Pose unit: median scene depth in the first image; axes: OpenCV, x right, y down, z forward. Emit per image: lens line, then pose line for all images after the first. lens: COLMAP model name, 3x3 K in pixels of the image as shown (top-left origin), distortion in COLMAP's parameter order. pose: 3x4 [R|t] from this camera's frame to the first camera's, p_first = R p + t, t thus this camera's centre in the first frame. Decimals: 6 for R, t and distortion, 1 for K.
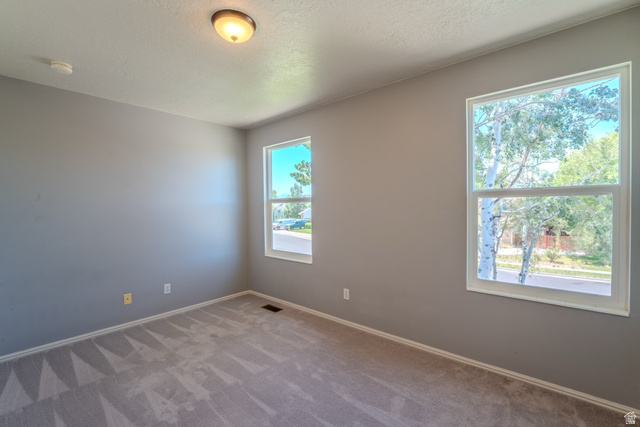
lens RADIAL K [[290.1, 0, 320.0], [0, 290.1, 213.5], [0, 0, 1]] dist [0.001039, 0.000099]
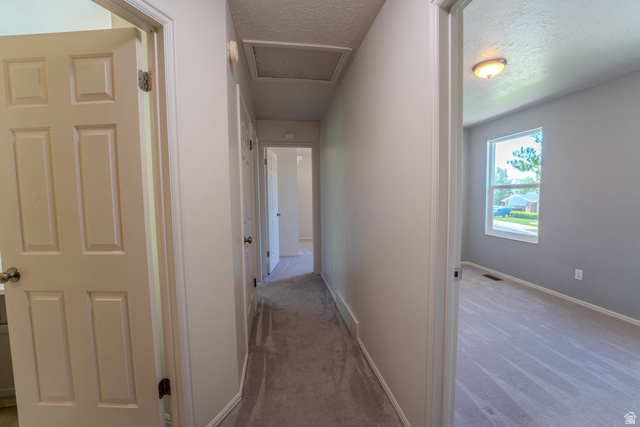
lens RADIAL K [[262.1, 0, 320.0], [0, 262.1, 213.5], [0, 0, 1]] dist [-0.033442, 0.007328]
pose [[0.772244, 0.045194, -0.633717, -0.055715], [-0.010436, 0.998234, 0.058472, 0.008405], [0.635241, -0.038542, 0.771352, -0.297430]]
